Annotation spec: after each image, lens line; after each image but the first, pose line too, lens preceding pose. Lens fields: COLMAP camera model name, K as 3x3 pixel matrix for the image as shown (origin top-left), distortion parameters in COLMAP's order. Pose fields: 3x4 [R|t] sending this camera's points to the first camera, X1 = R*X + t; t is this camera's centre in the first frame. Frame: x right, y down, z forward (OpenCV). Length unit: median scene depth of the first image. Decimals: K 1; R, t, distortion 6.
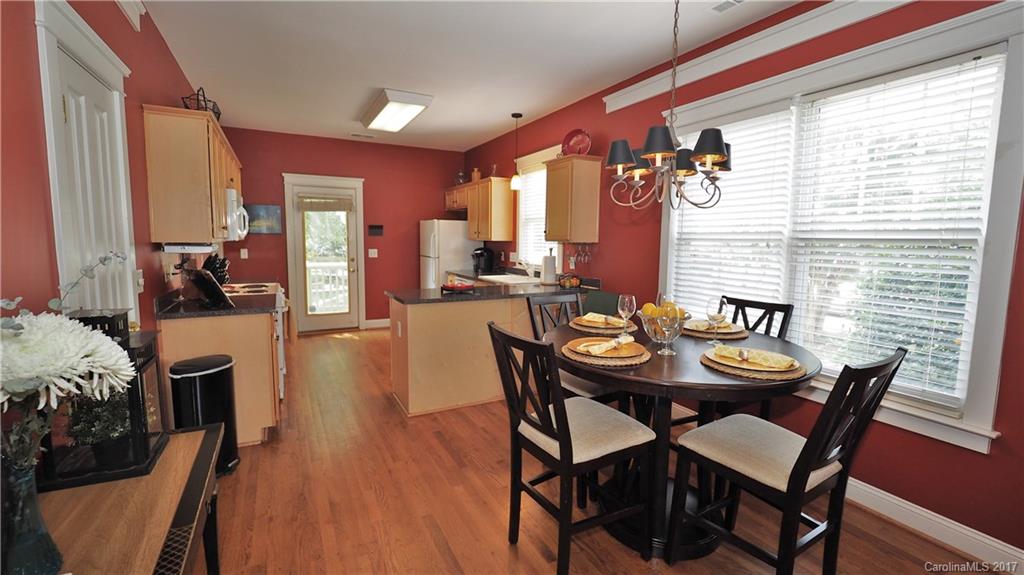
lens RADIAL K [[447.0, 0, 512.0], [0, 447.0, 287.5], [0, 0, 1]] dist [0.002879, 0.000157]
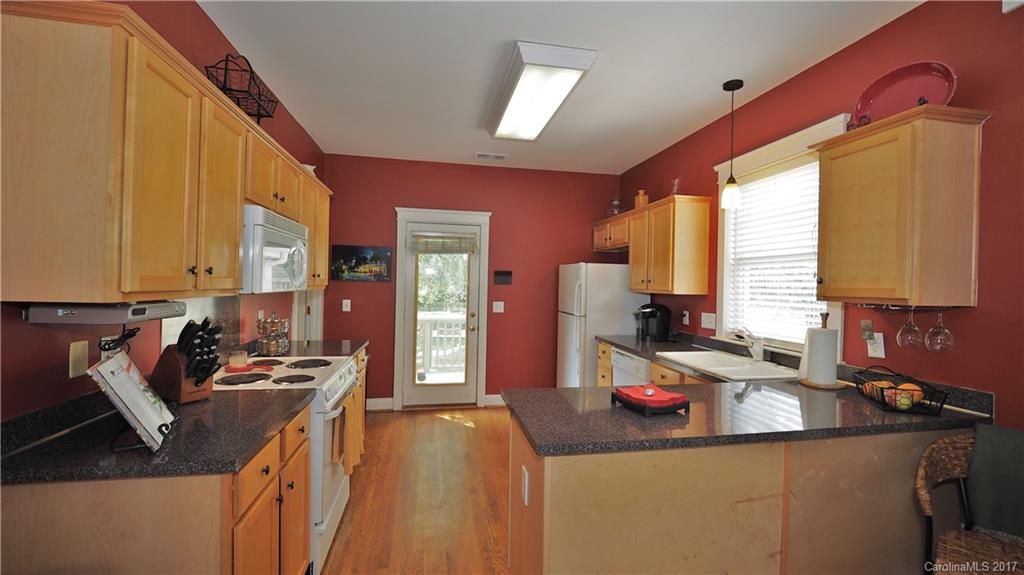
lens RADIAL K [[427.9, 0, 515.0], [0, 427.9, 282.3], [0, 0, 1]] dist [0.000212, 0.000239]
pose [[0.959689, 0.006182, -0.280996, -0.084942], [-0.039416, 0.992838, -0.112775, -0.041146], [0.278287, 0.119305, 0.953060, 0.333876]]
